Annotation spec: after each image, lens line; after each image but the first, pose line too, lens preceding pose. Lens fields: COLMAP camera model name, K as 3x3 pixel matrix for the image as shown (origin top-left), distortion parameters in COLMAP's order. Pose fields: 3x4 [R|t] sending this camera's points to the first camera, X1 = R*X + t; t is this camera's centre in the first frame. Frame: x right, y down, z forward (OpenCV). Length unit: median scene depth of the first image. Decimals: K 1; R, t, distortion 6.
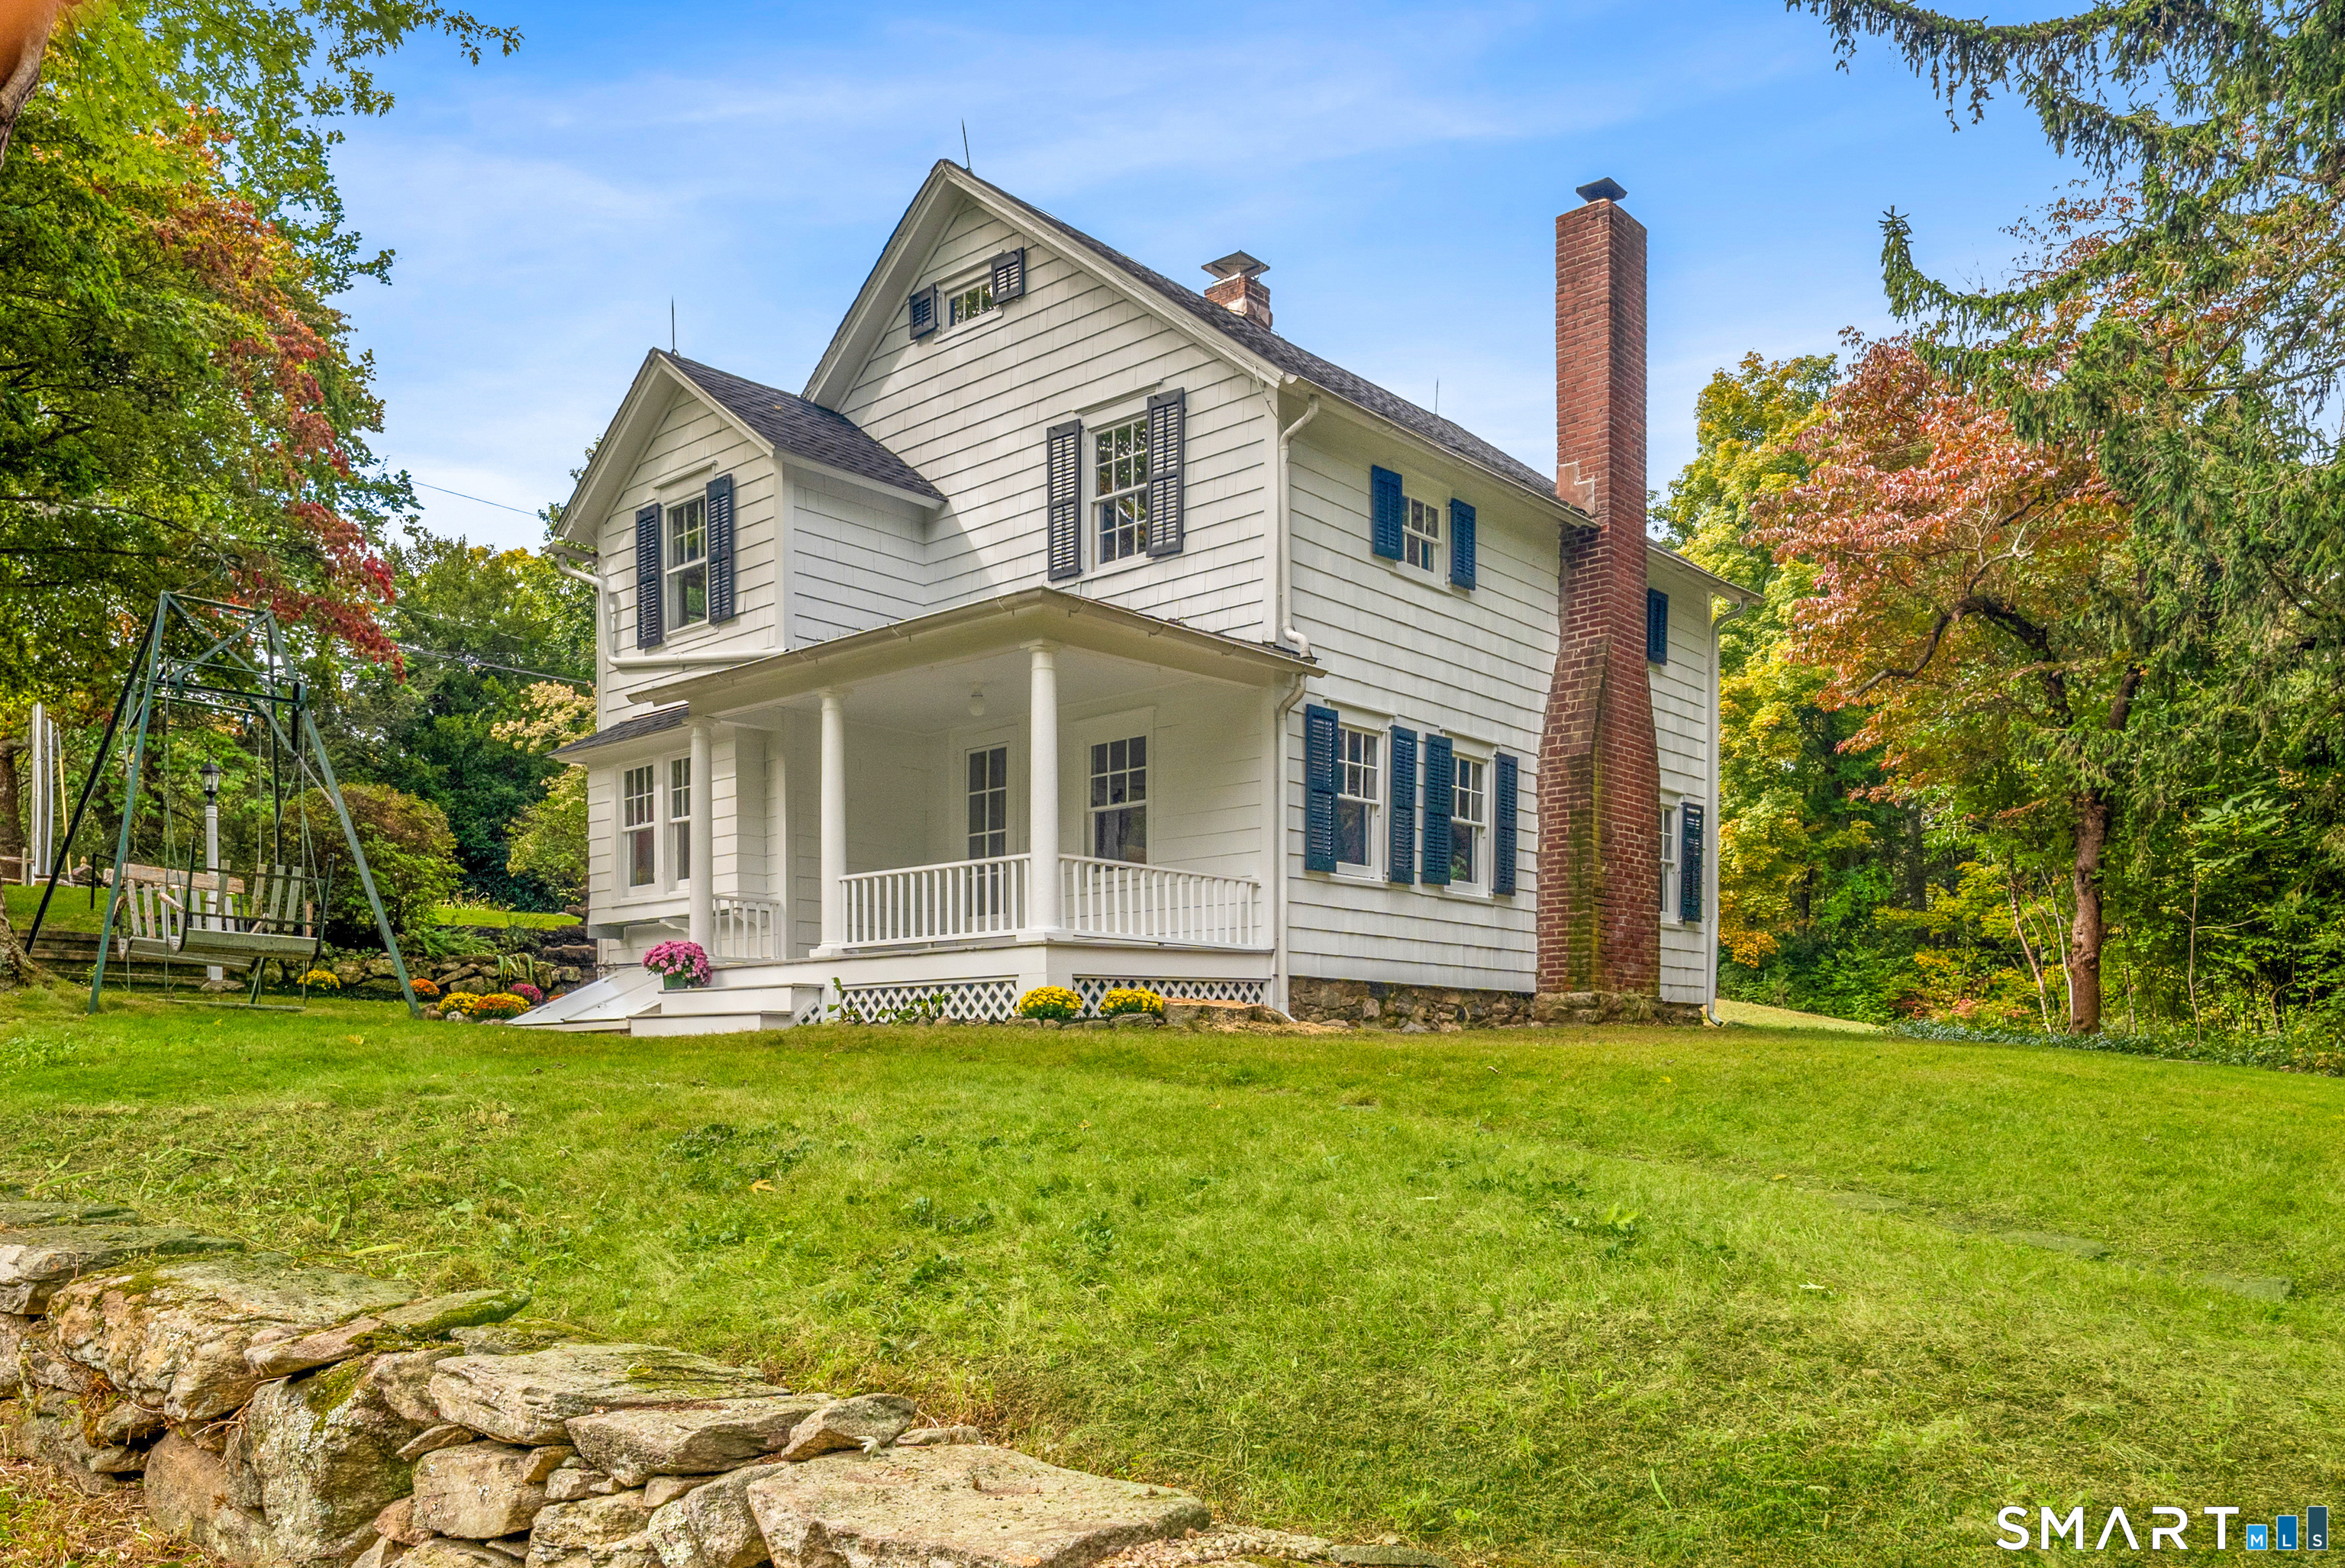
lens RADIAL K [[1779.0, 0, 1157.6], [0, 1779.0, 1007.4], [0, 0, 1]] dist [-0.004112, -0.006550]
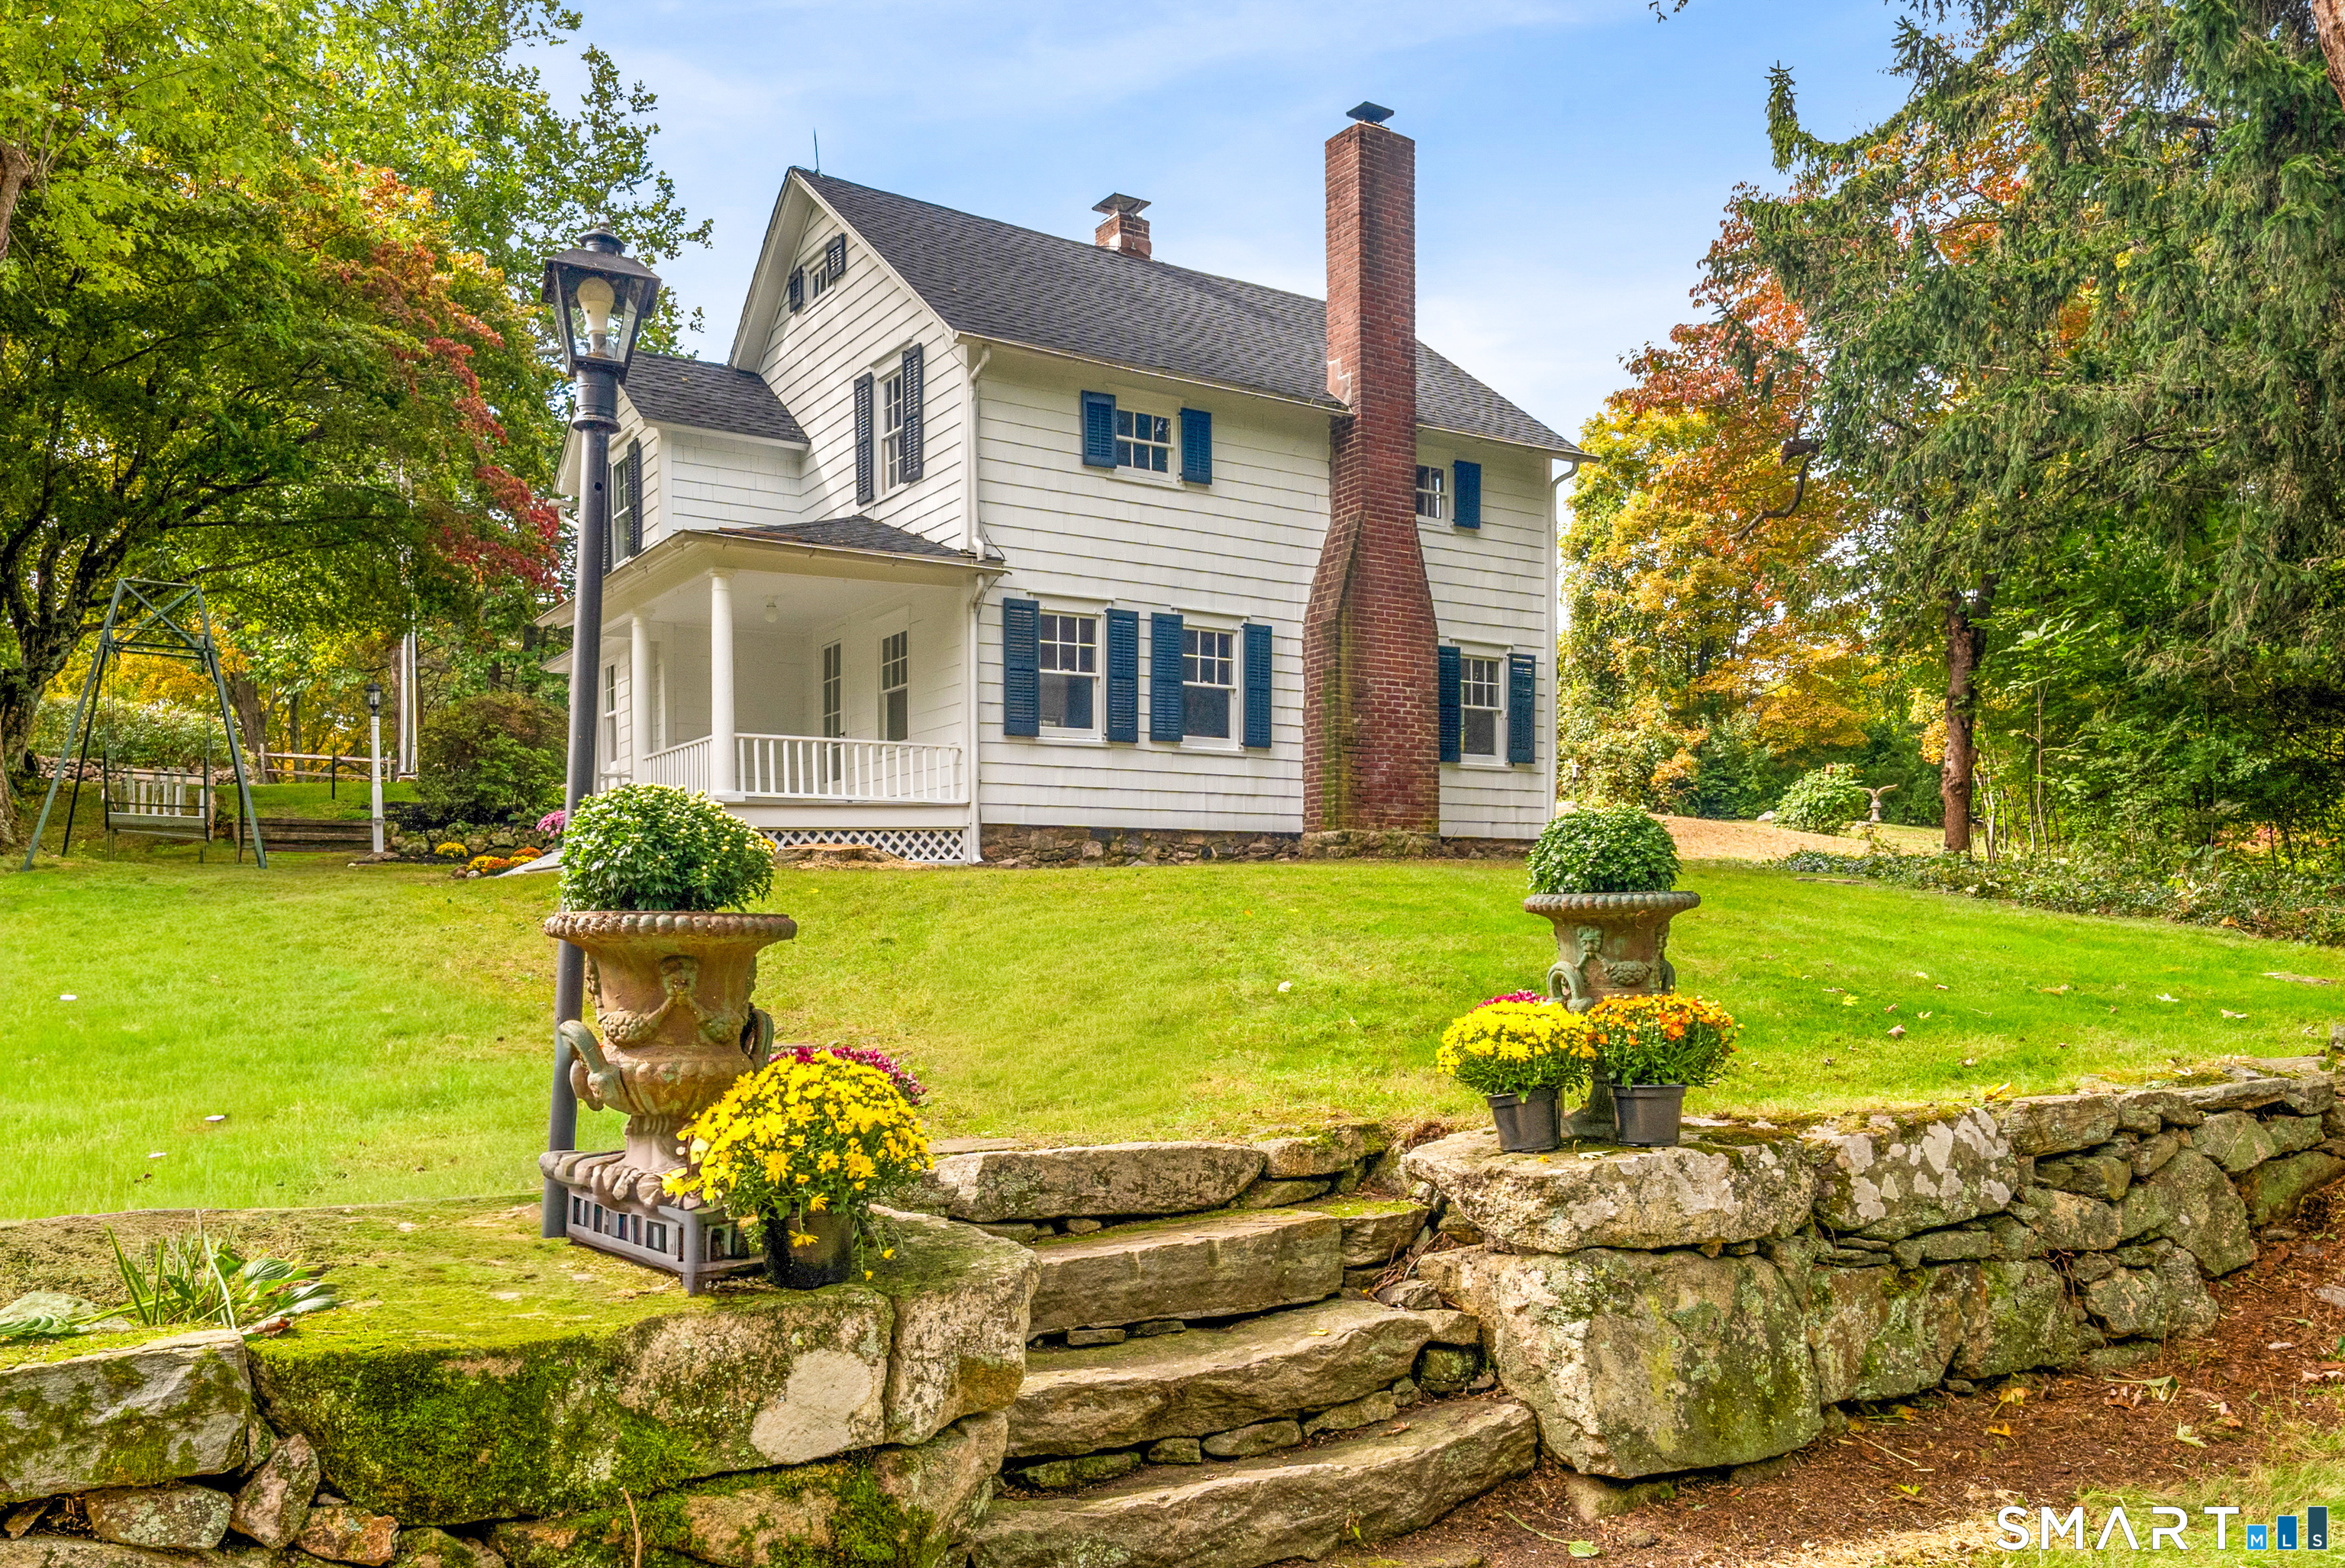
lens RADIAL K [[1779.0, 0, 1176.0], [0, 1779.0, 862.5], [0, 0, 1]] dist [-0.004112, -0.006550]
pose [[0.966805, -0.024079, -0.254379, 0.438956], [0.023301, 0.999710, -0.006071, 0.016404], [0.254452, -0.000057, 0.967085, -0.118332]]
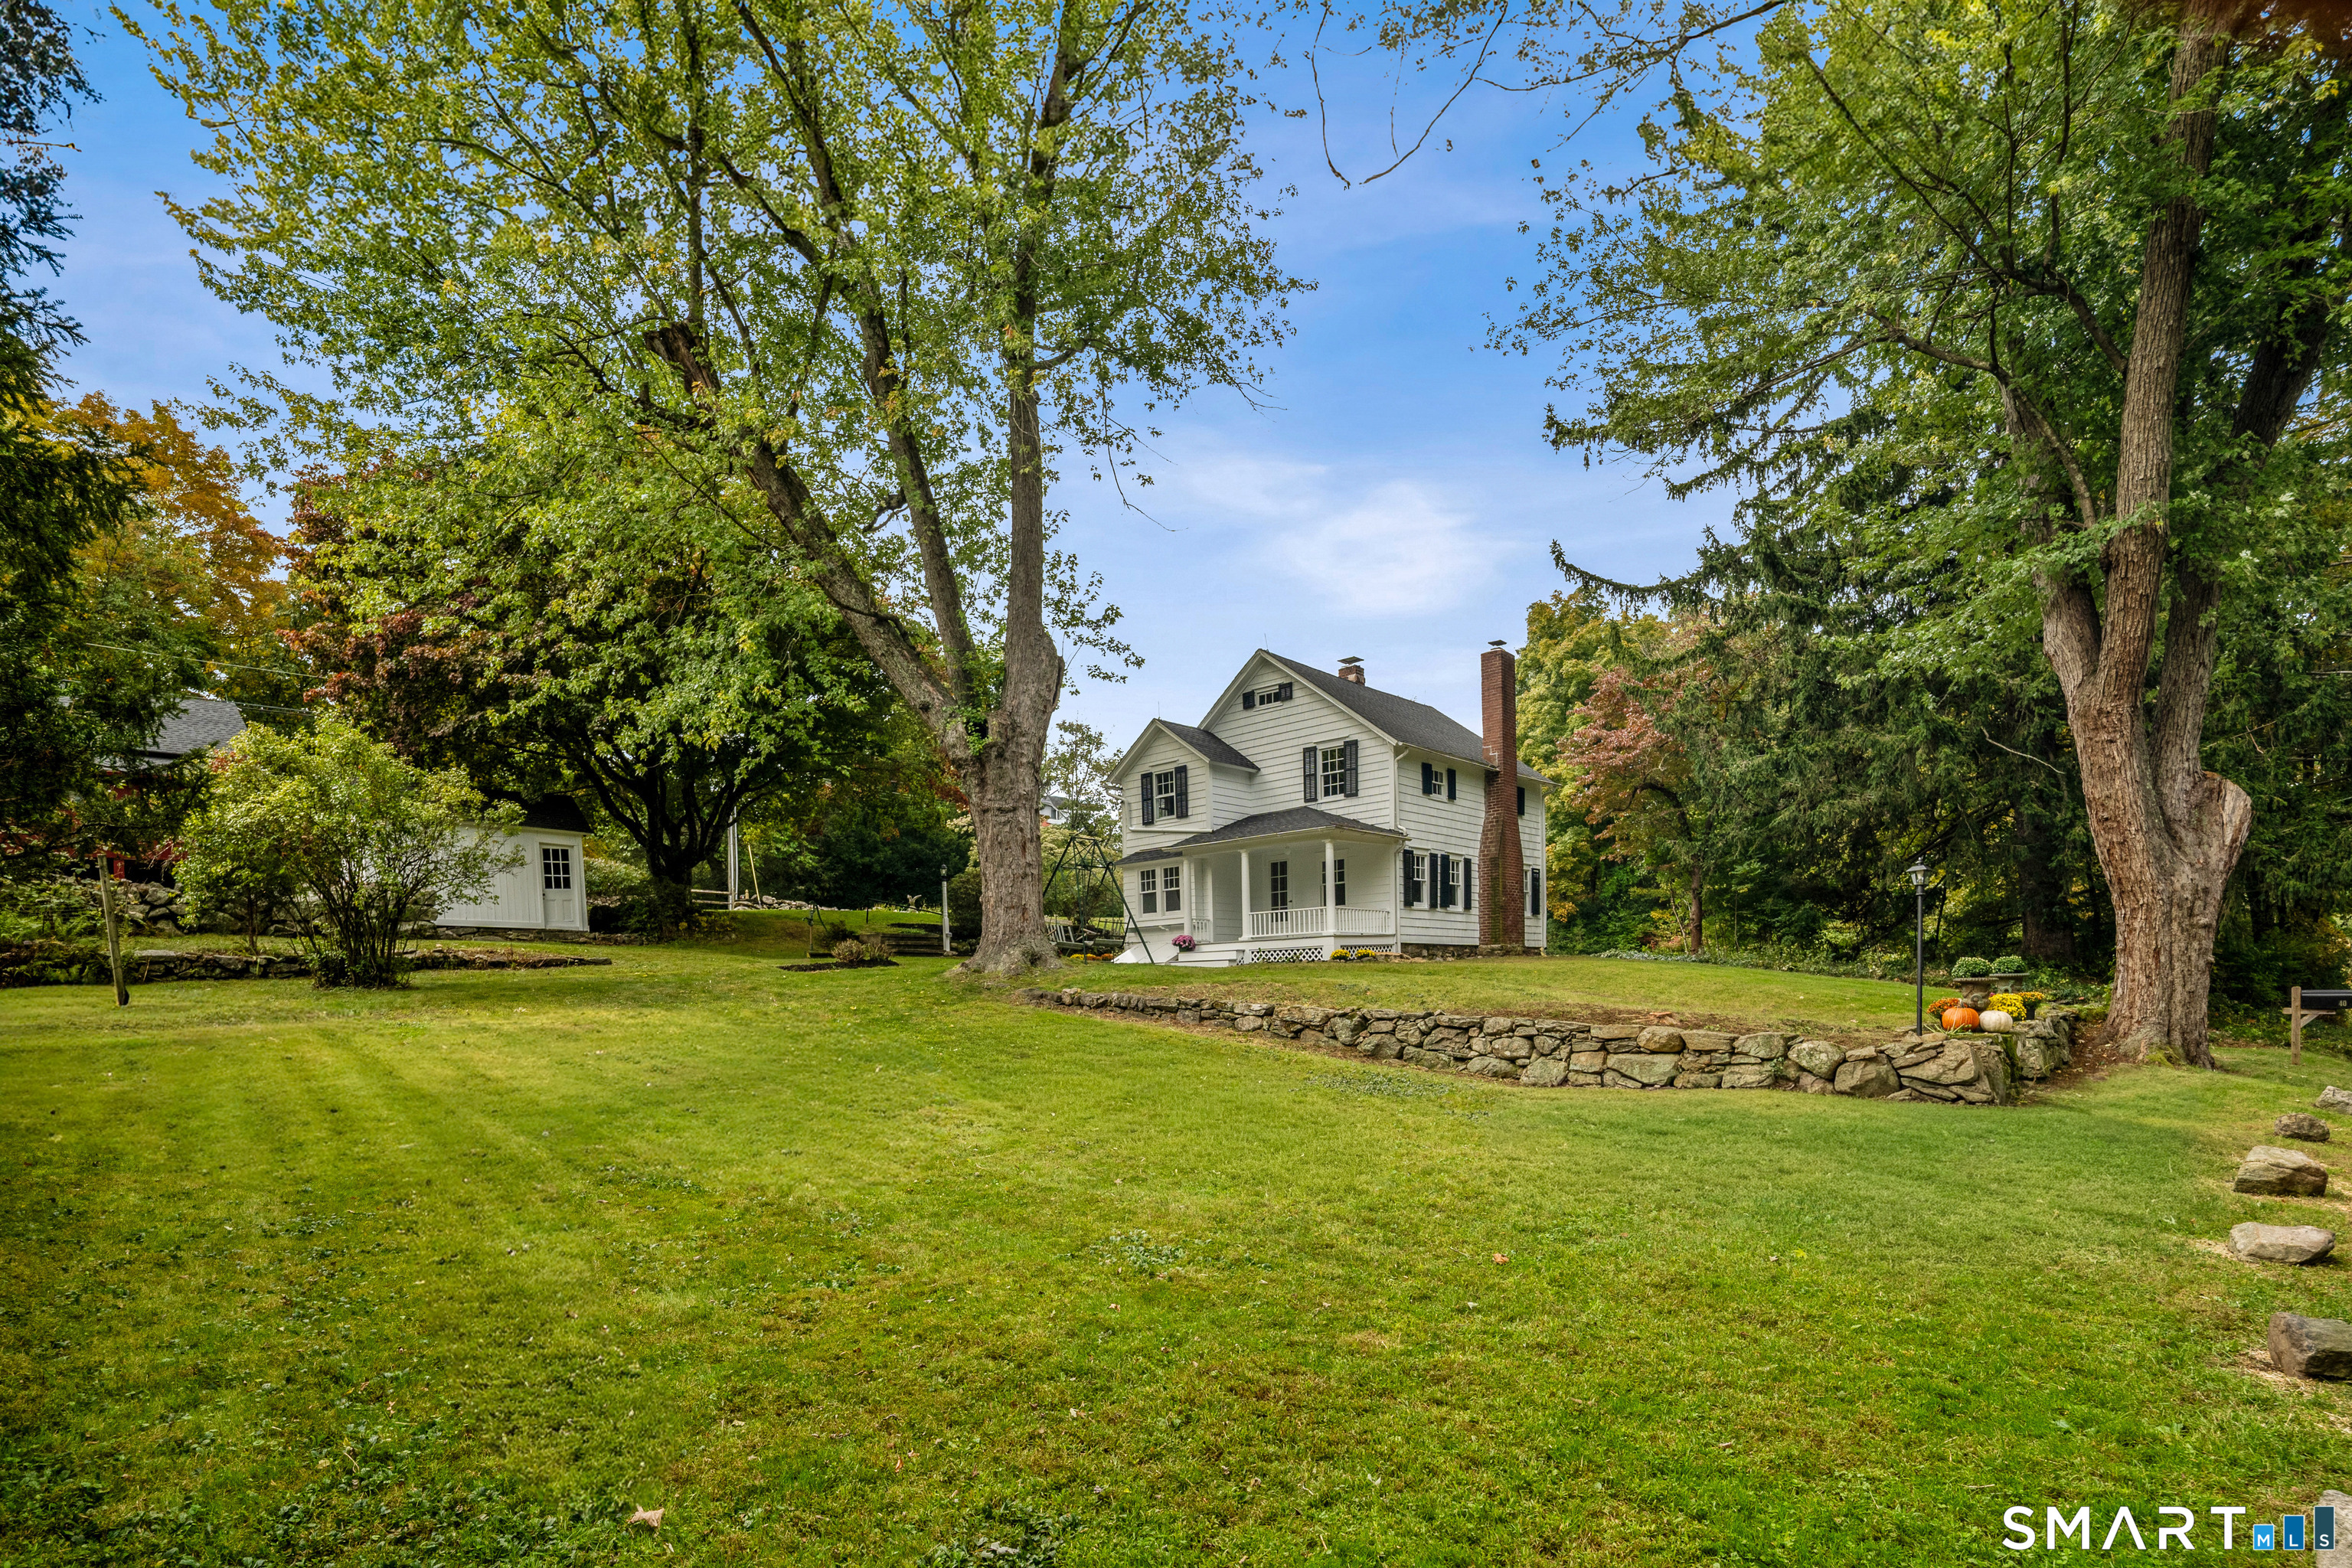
lens RADIAL K [[1158.8, 0, 1163.9], [0, 1158.8, 951.0], [0, 0, 1]] dist [0.005463, -0.004621]
pose [[0.999654, -0.022974, -0.012790, -0.255273], [0.023021, 0.999729, 0.003510, -0.017101], [0.012705, -0.003803, 0.999912, -0.801170]]
